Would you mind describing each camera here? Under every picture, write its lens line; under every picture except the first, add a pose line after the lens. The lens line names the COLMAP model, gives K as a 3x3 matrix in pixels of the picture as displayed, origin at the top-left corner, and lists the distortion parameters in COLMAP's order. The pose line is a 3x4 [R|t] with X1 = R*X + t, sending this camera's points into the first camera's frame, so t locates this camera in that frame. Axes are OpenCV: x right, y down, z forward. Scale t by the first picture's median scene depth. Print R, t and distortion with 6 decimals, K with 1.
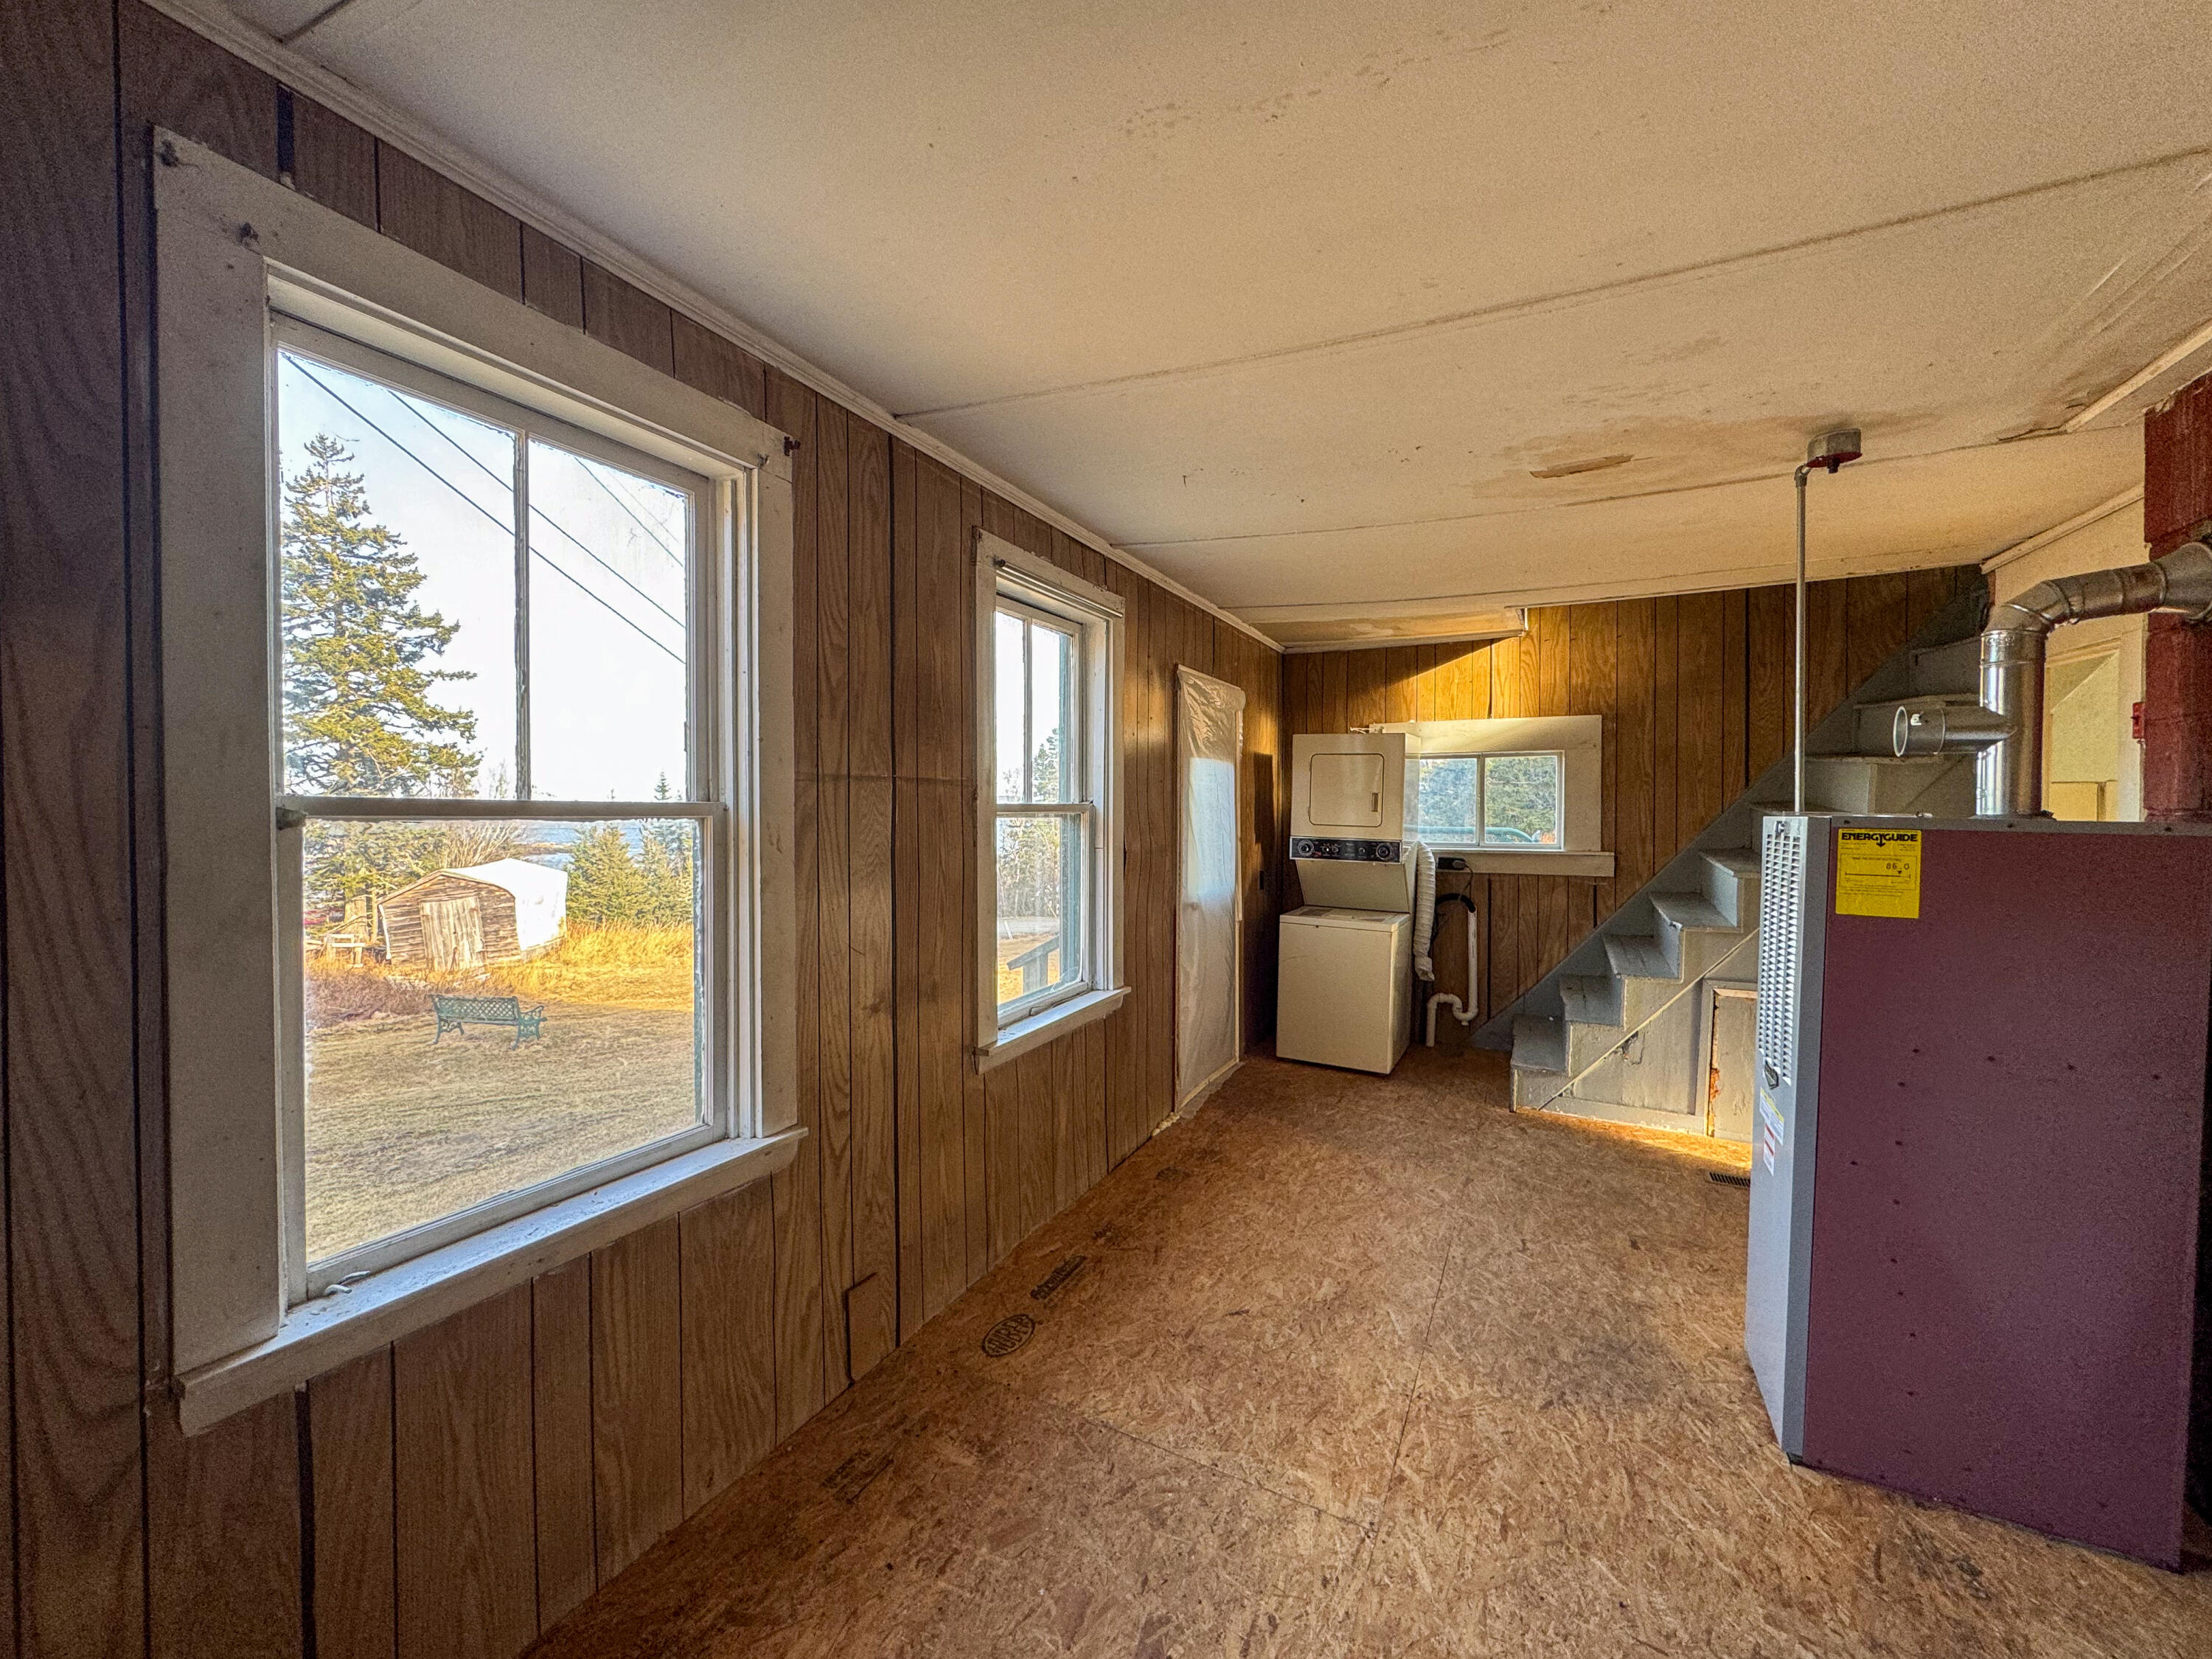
lens RADIAL K [[939.2, 0, 1061.8], [0, 939.2, 817.7], [0, 0, 1]] dist [0.000775, 0.000252]
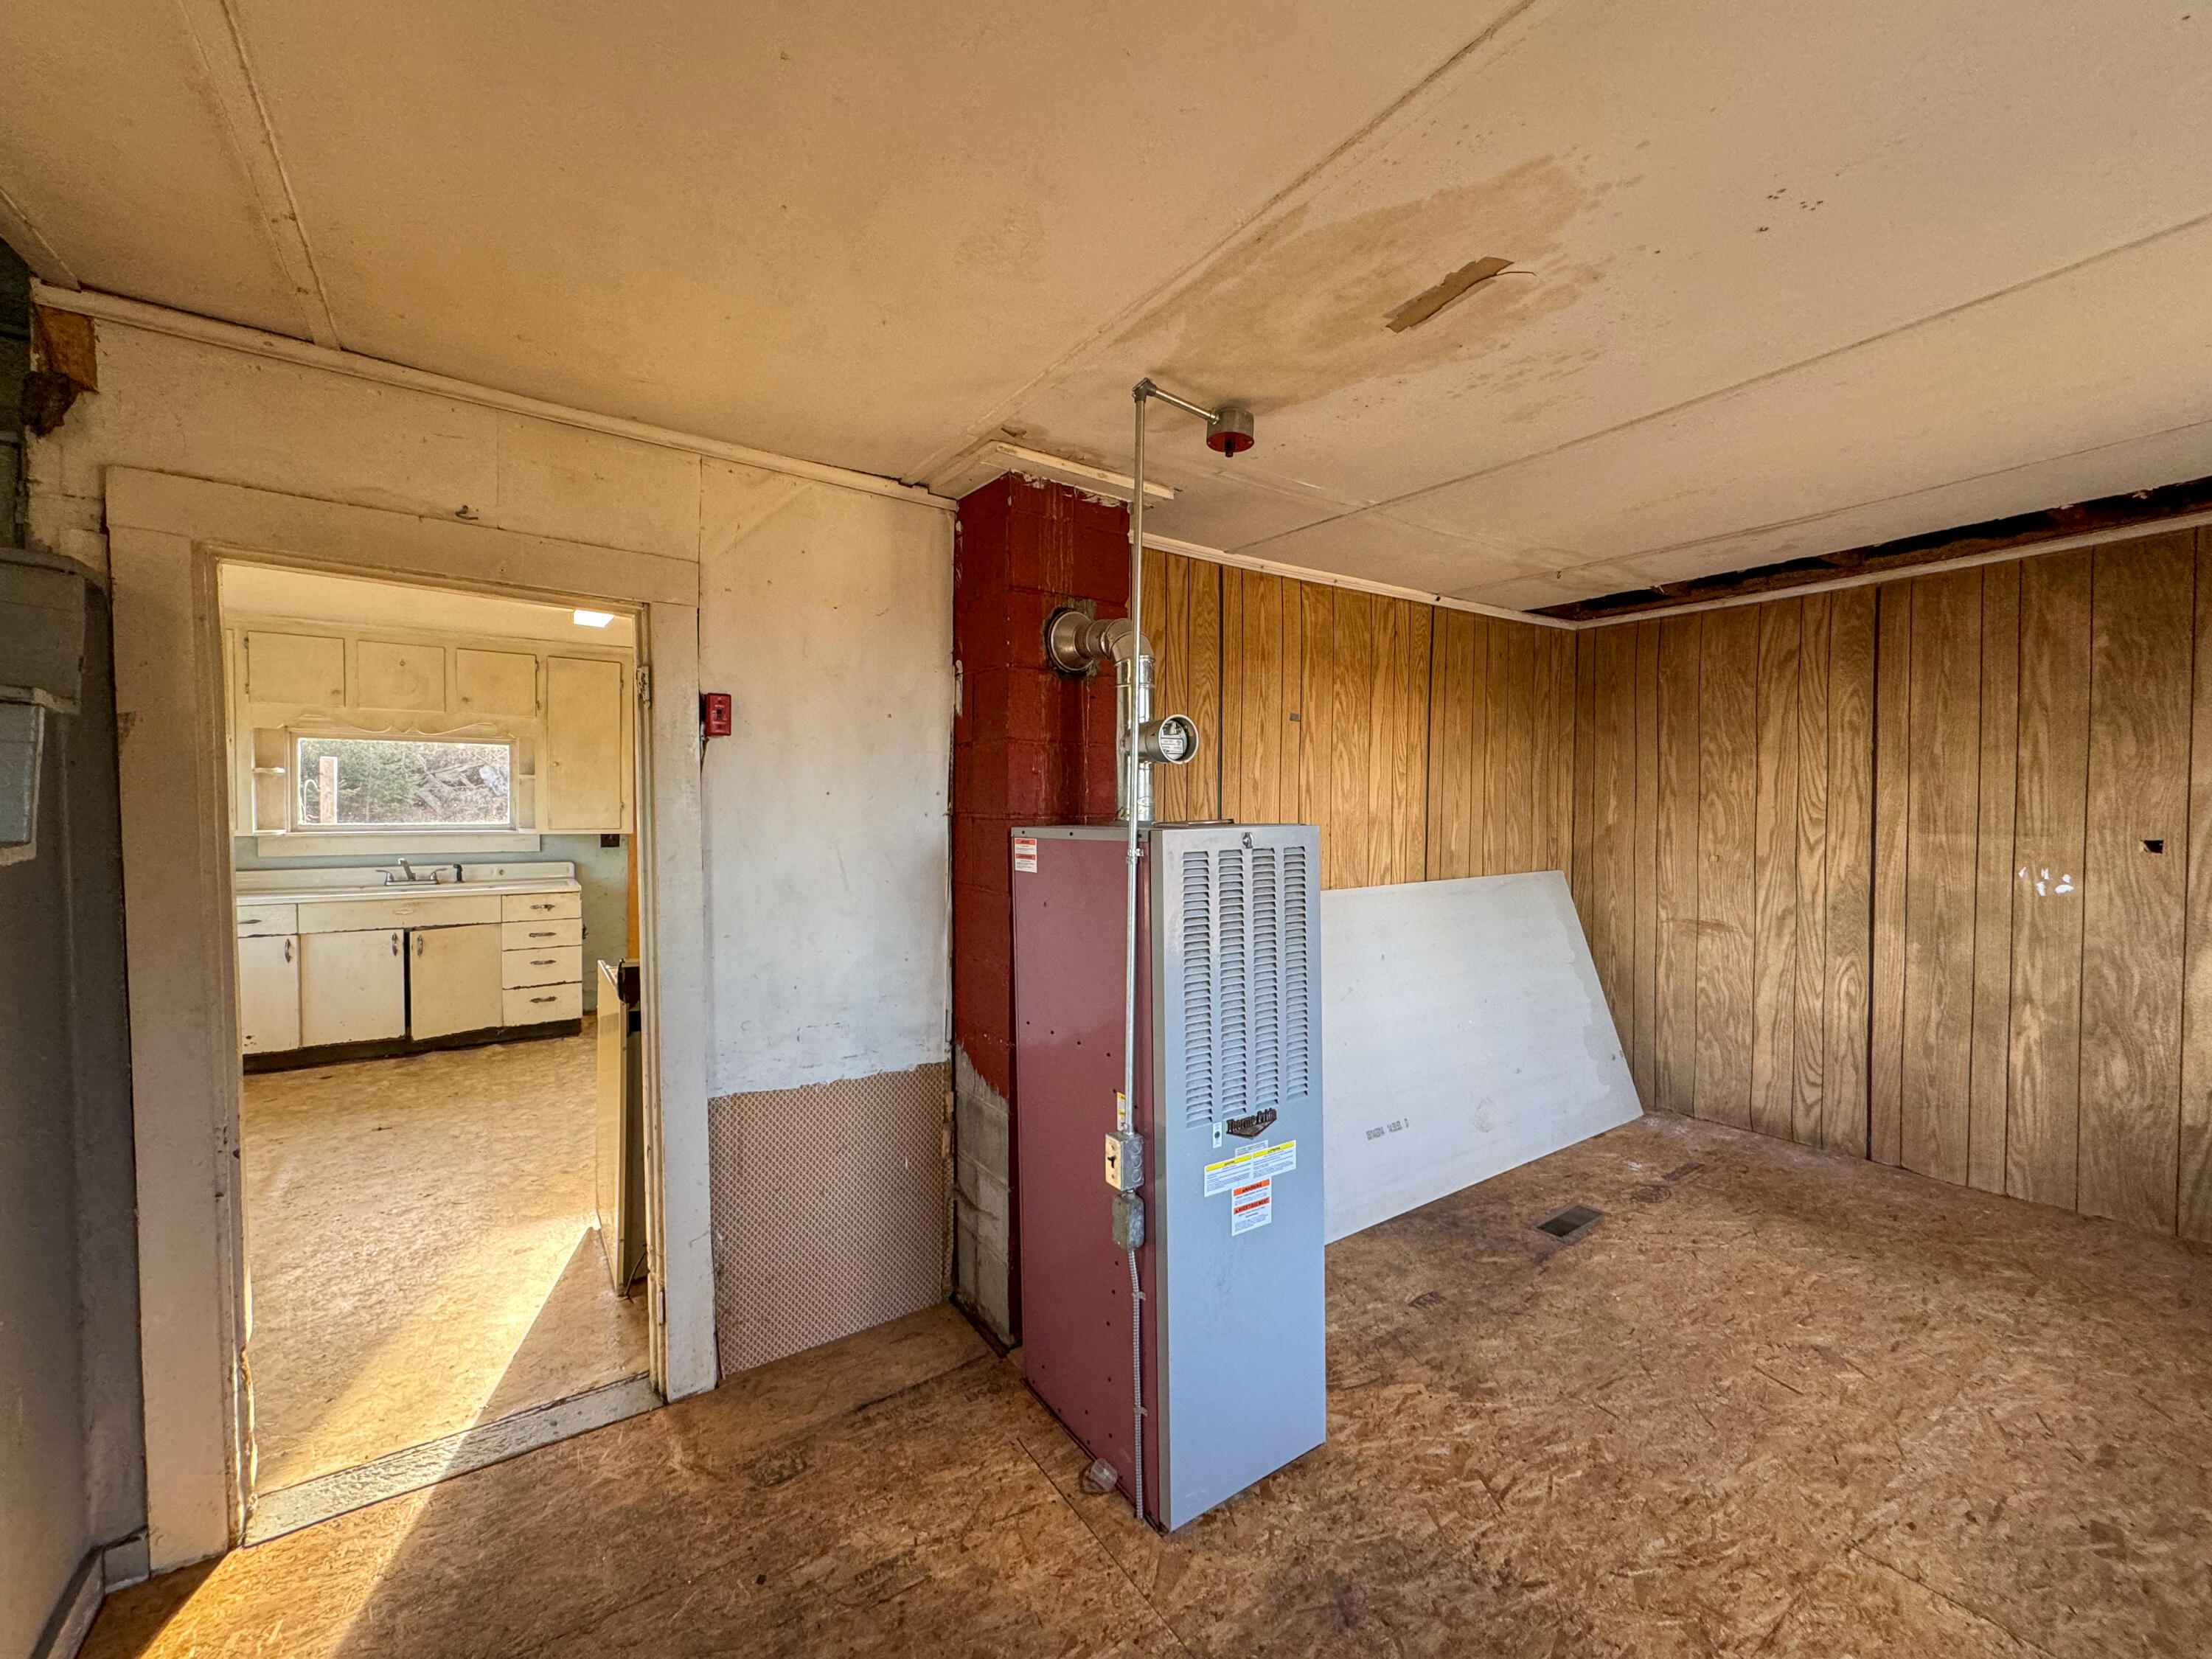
lens RADIAL K [[867.2, 0, 1107.1], [0, 867.2, 827.1], [0, 0, 1]] dist [-0.001520, 0.000247]
pose [[-0.883809, -0.018497, 0.467481, 0.402217], [0.001526, 0.999099, 0.042416, -0.028557], [-0.467845, 0.038201, -0.882985, 1.410262]]
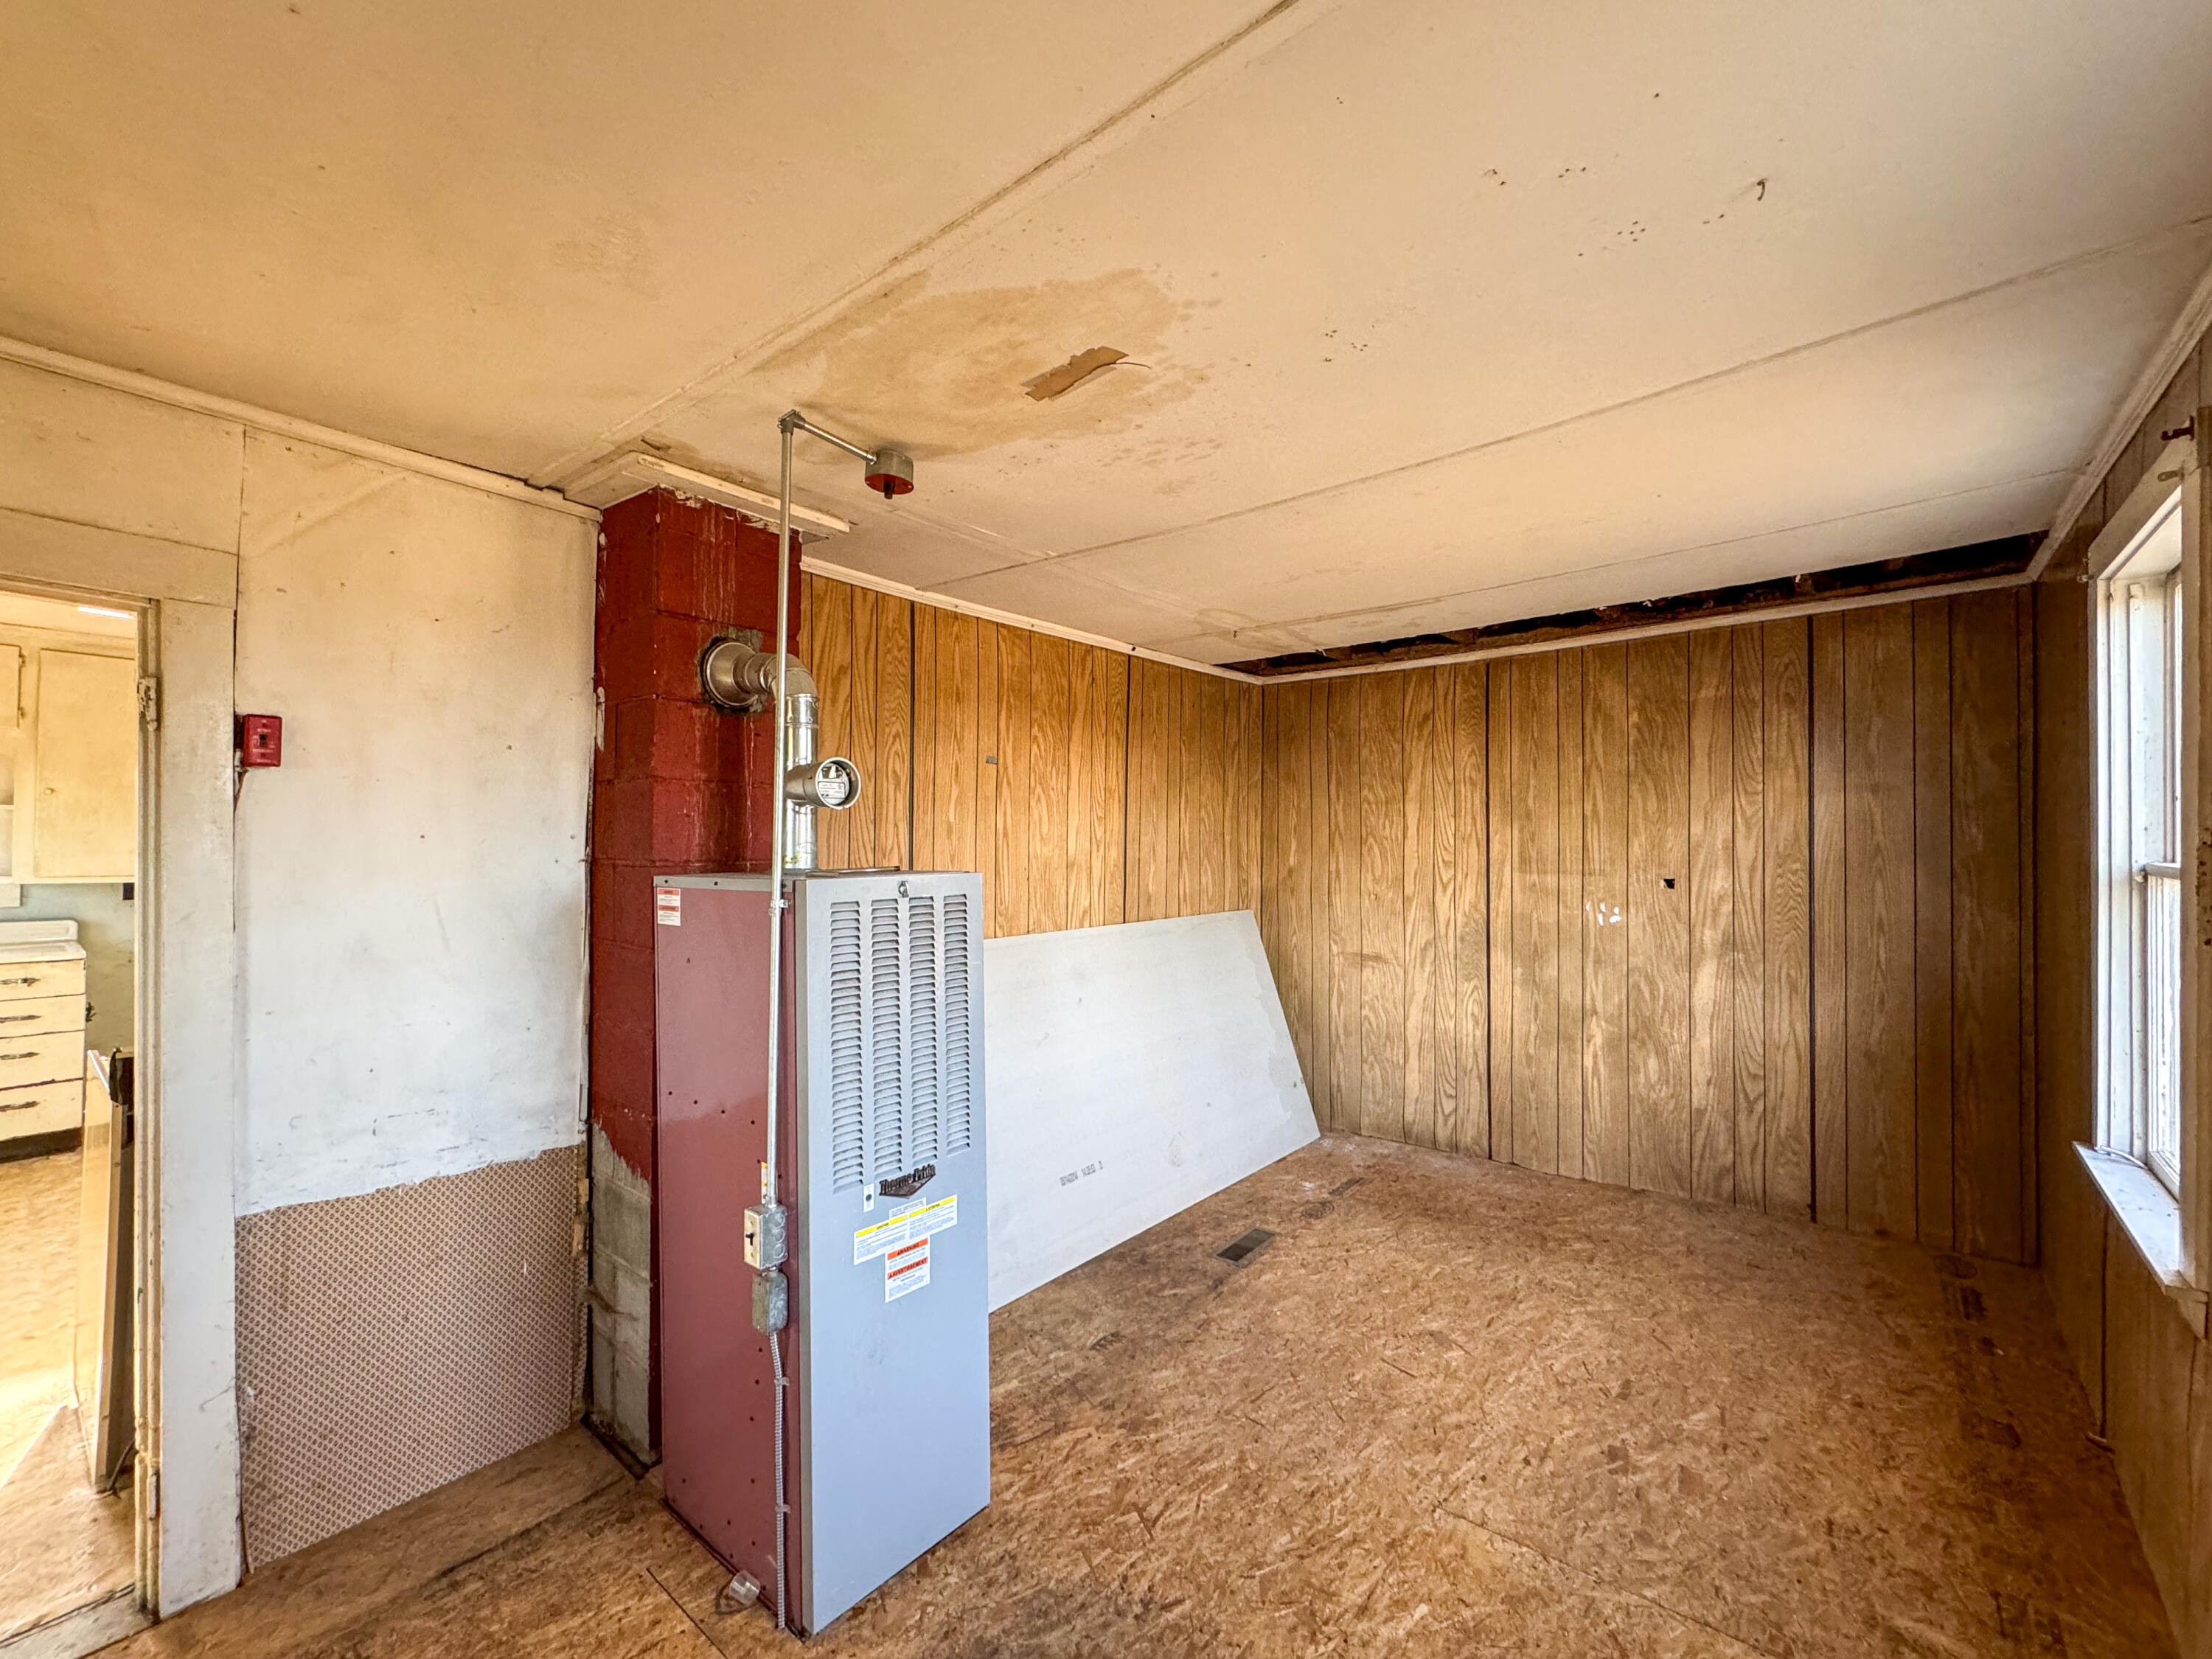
lens RADIAL K [[909.3, 0, 1093.3], [0, 909.3, 837.8], [0, 0, 1]] dist [-0.001204, 0.000684]
pose [[-0.978398, -0.007331, 0.206600, 0.338859], [-0.005564, 0.999943, 0.009132, -0.035375], [-0.206655, 0.007785, -0.978383, 1.409648]]
